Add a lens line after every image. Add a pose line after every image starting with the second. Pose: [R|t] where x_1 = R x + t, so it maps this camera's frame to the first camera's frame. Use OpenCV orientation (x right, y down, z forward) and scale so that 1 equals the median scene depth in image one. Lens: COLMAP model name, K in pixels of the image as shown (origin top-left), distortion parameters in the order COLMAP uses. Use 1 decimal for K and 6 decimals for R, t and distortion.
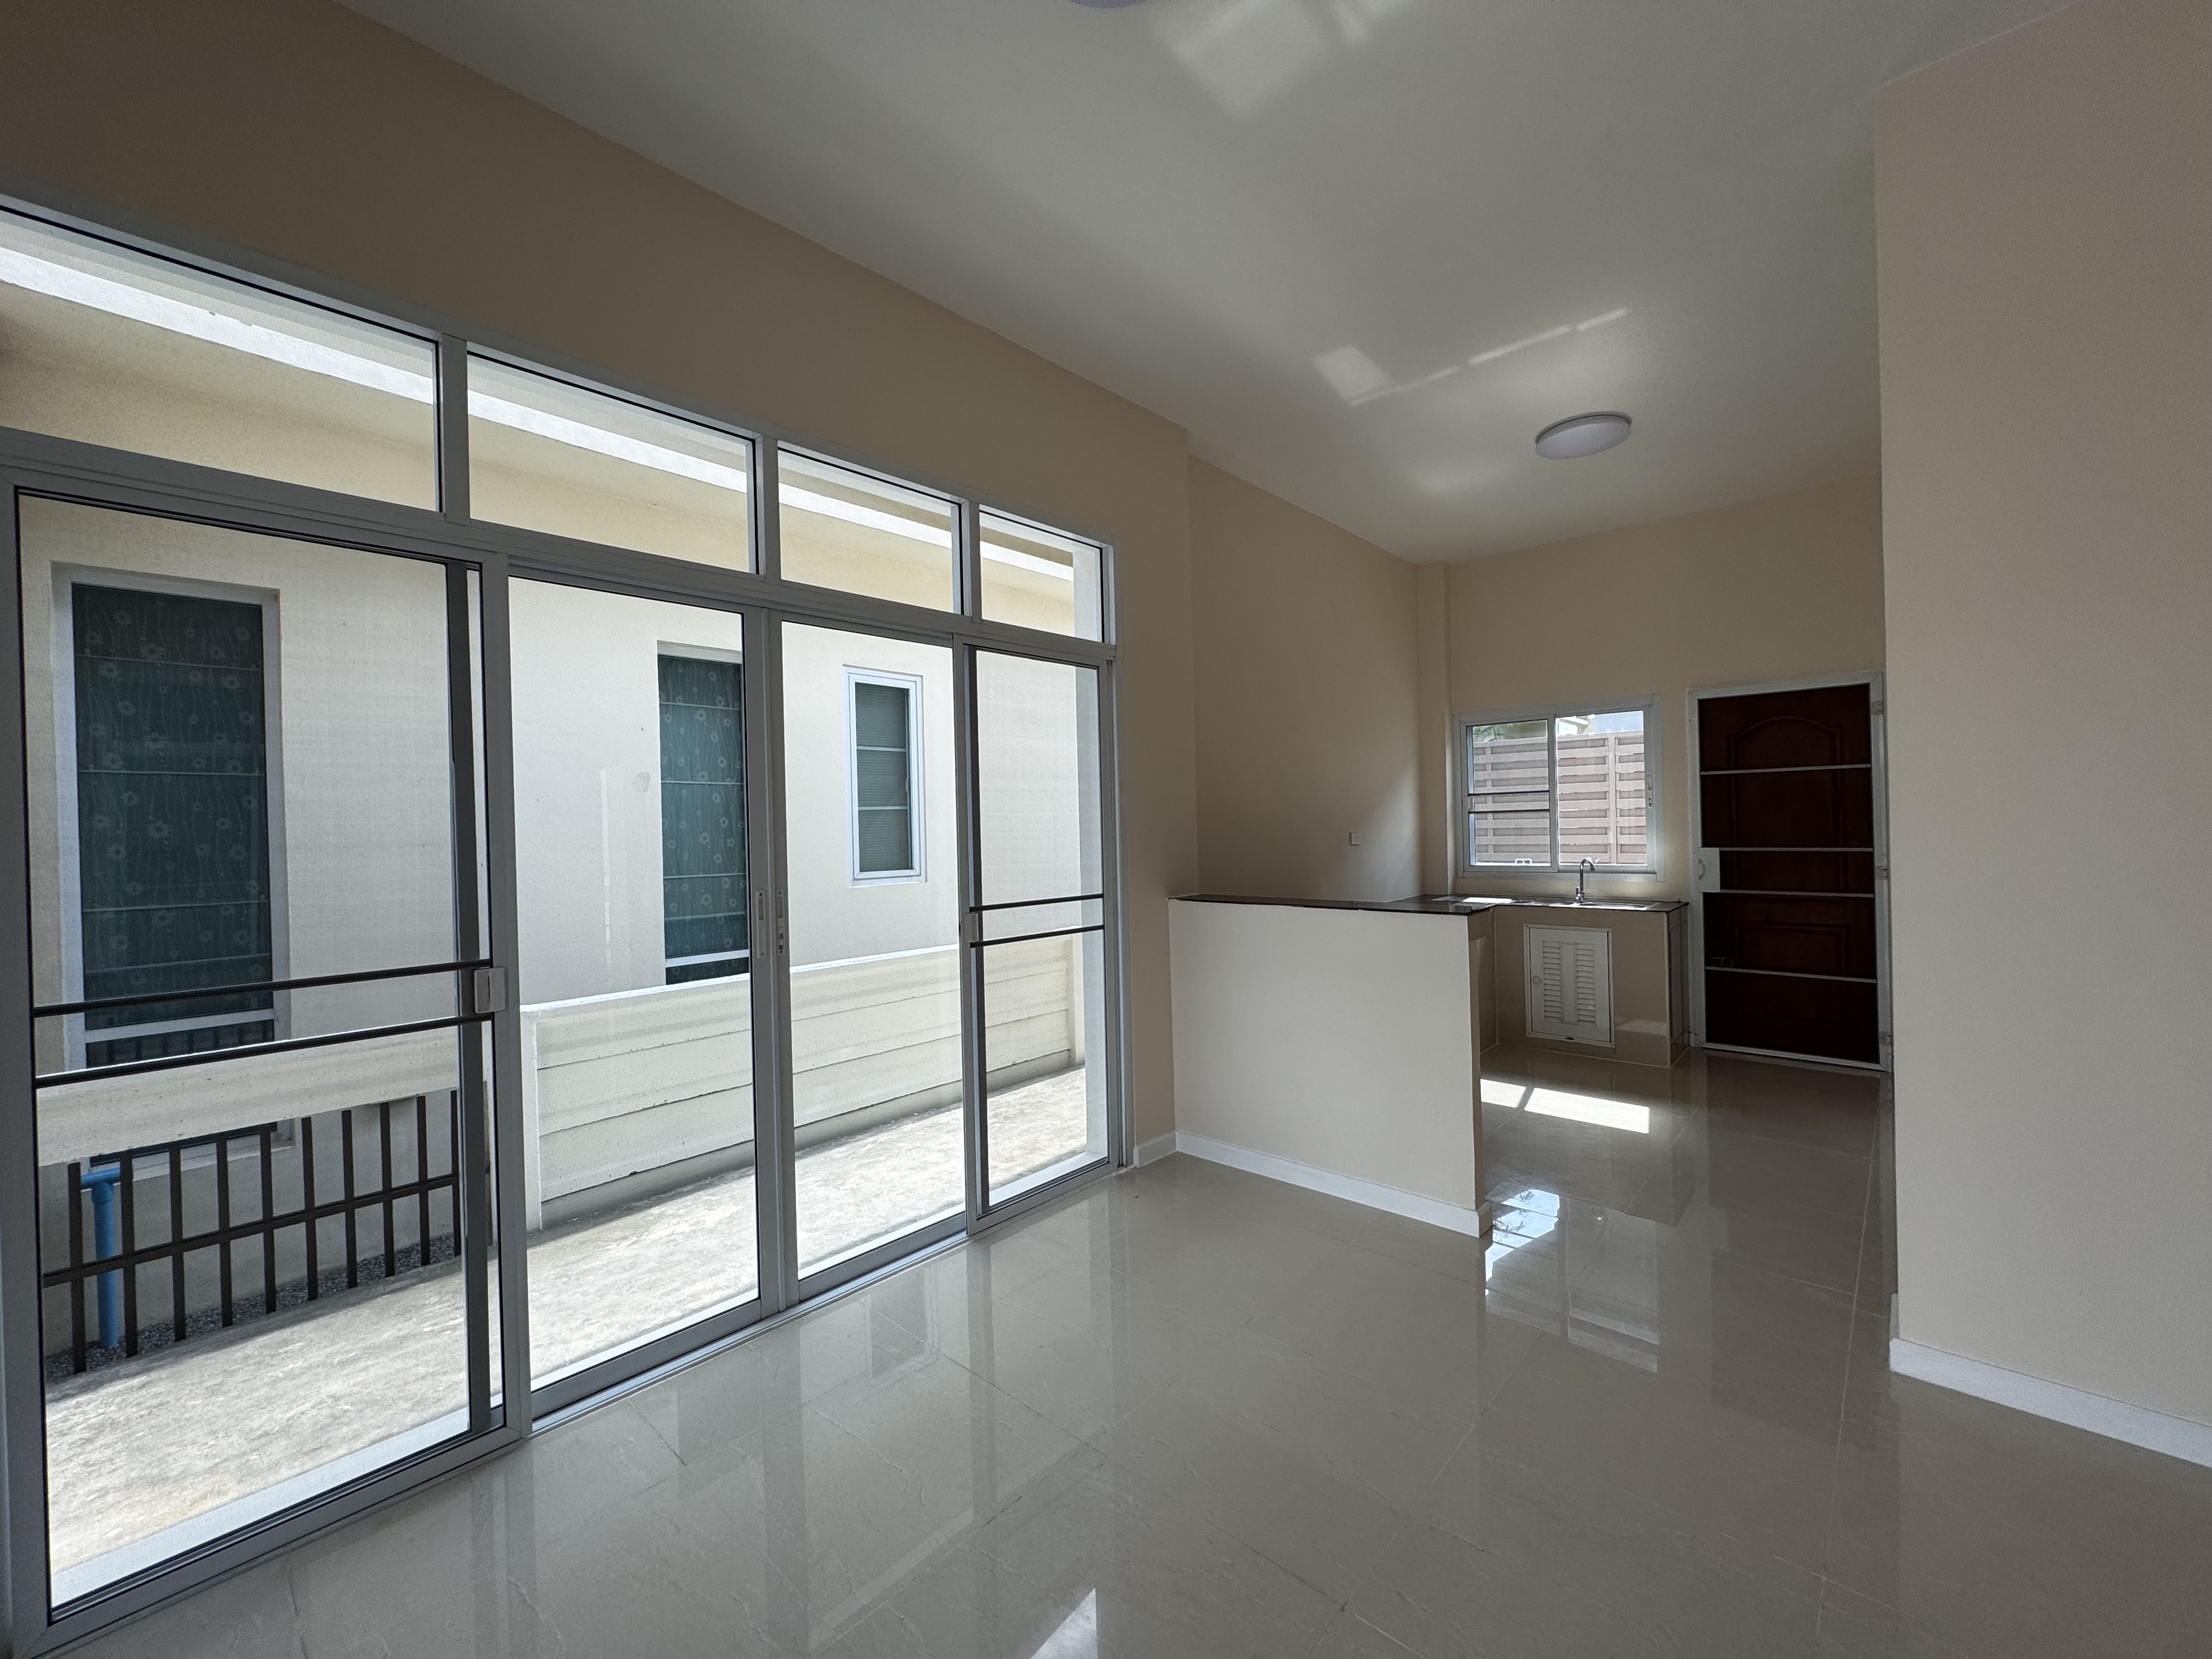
lens RADIAL K [[887.9, 0, 1098.5], [0, 887.9, 831.7], [0, 0, 1]] dist [-0.003296, 0.000799]
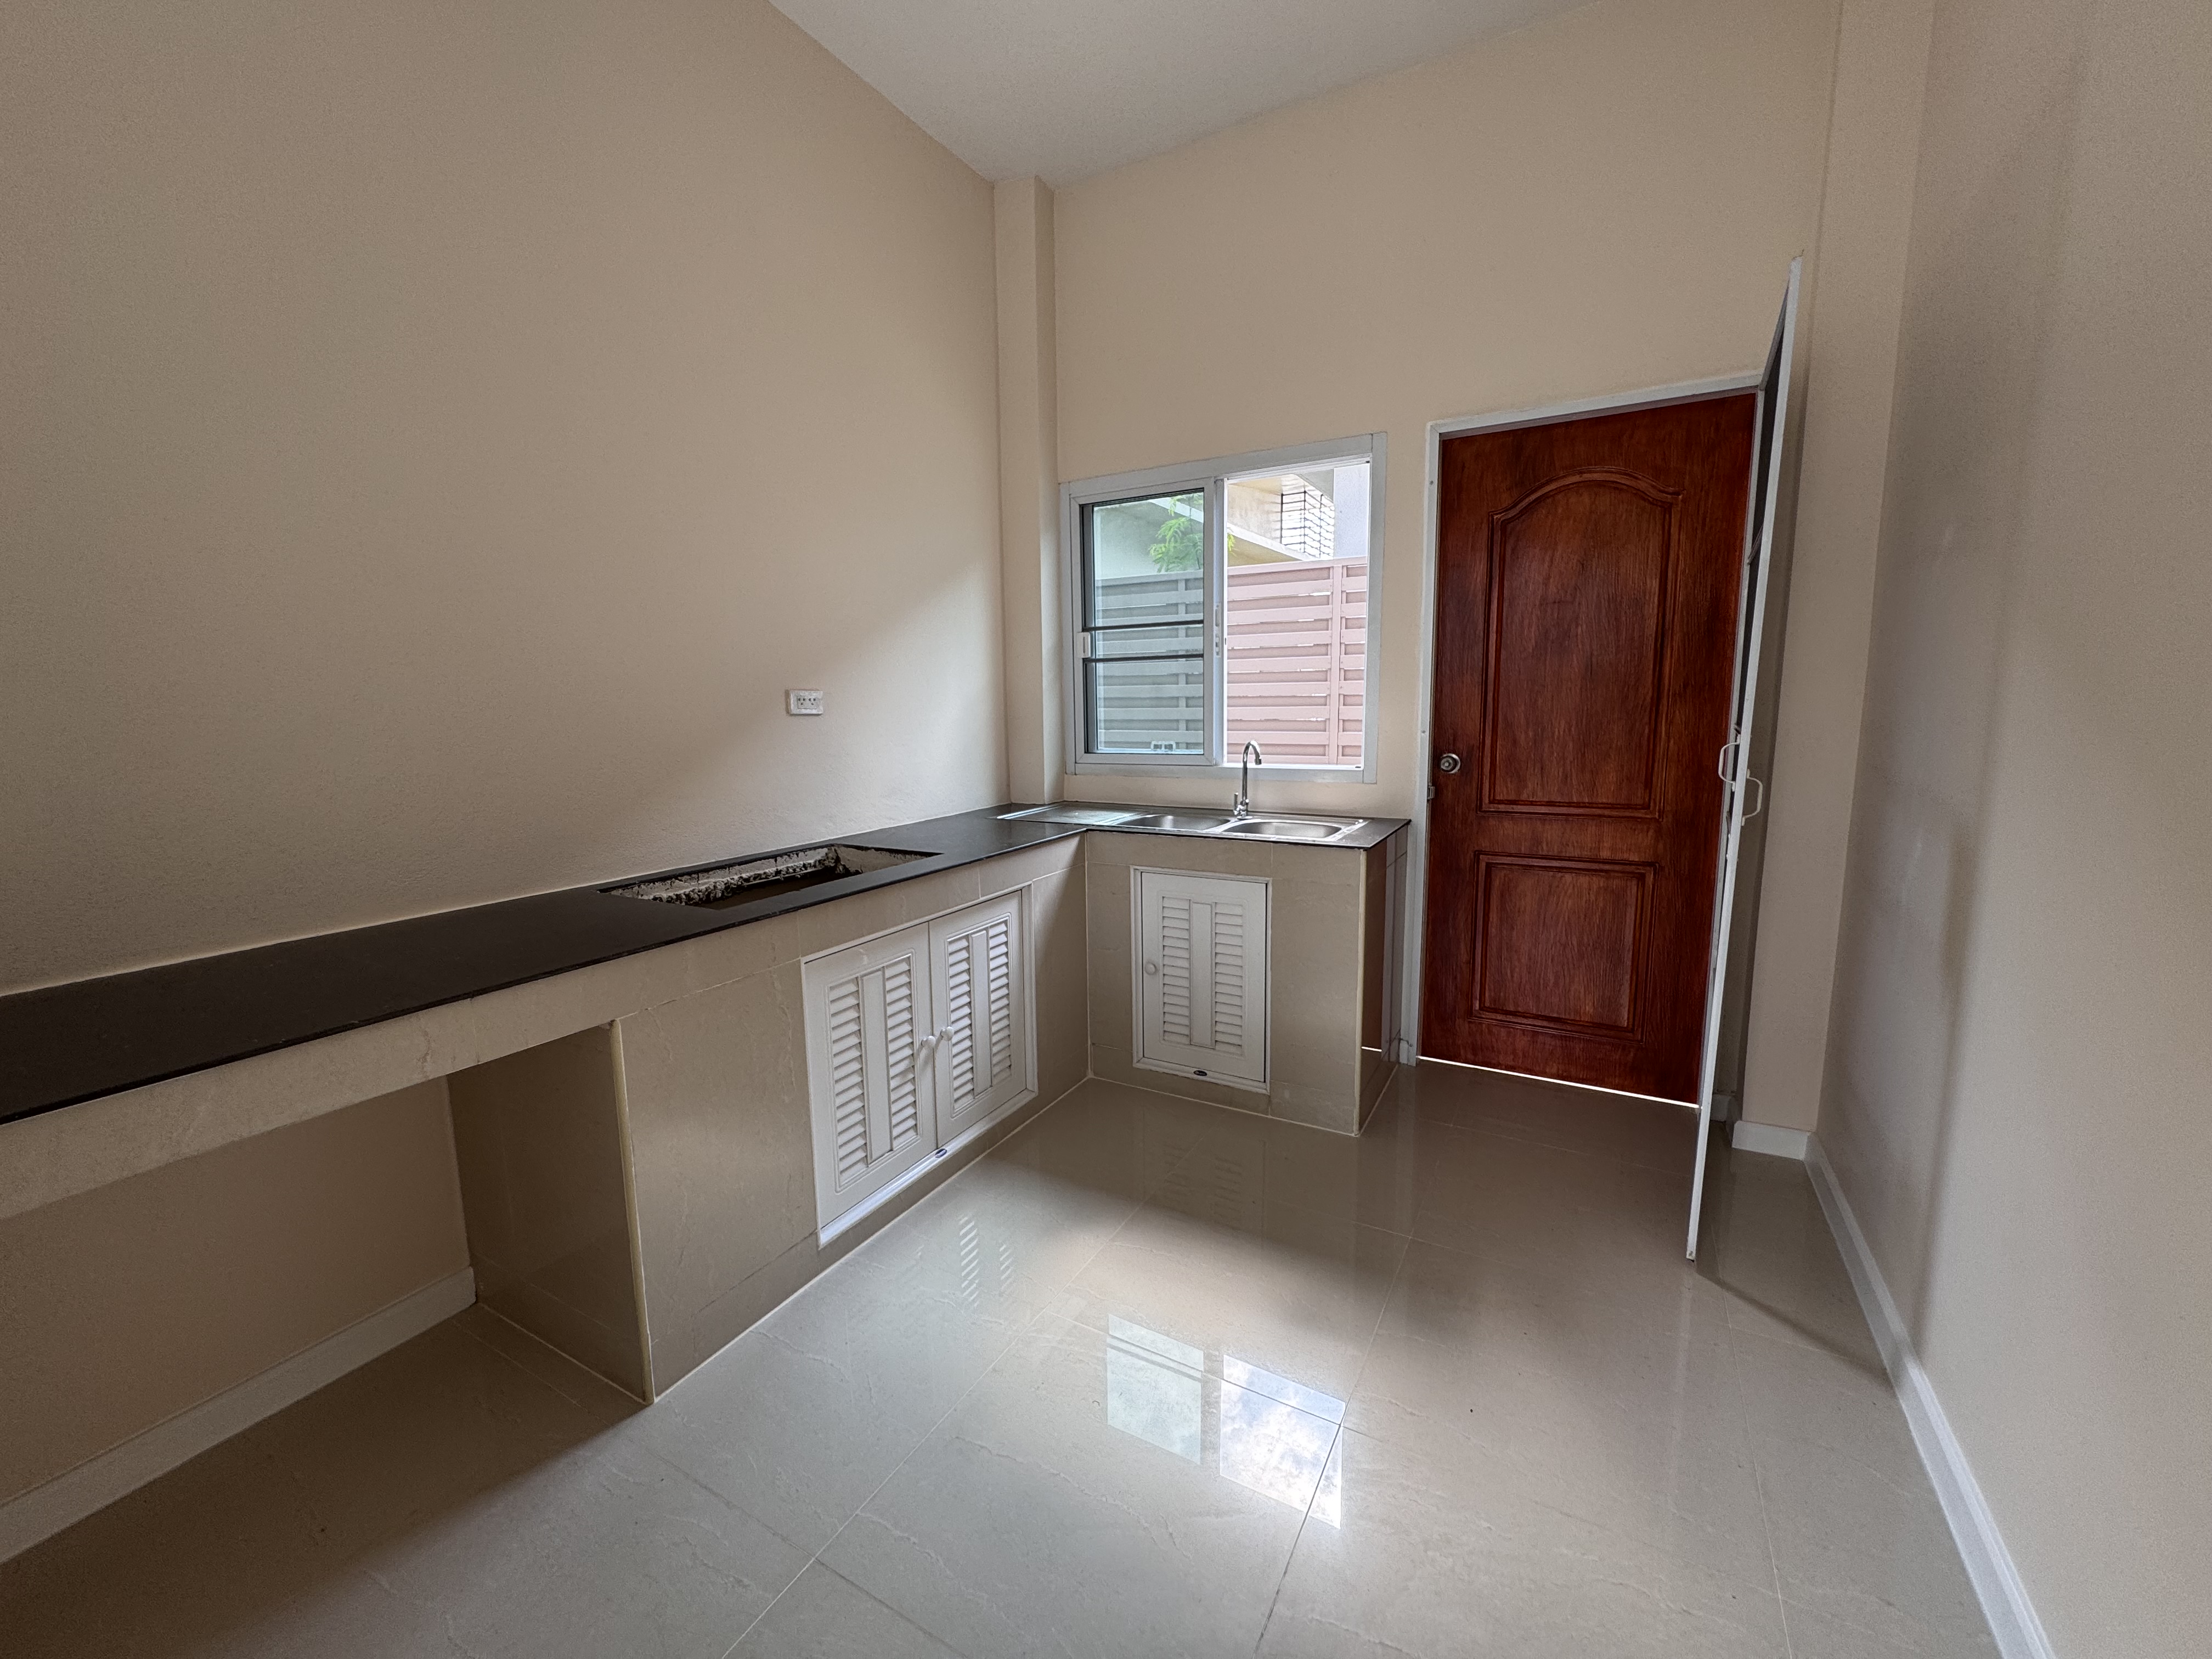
lens RADIAL K [[887.9, 0, 1102.9], [0, 887.9, 820.5], [0, 0, 1]] dist [-0.003296, 0.000799]
pose [[0.975229, -0.018883, 0.220390, 0.326949], [-0.009990, 0.991573, 0.129165, 0.006187], [-0.220972, -0.128167, 0.966822, 0.462219]]
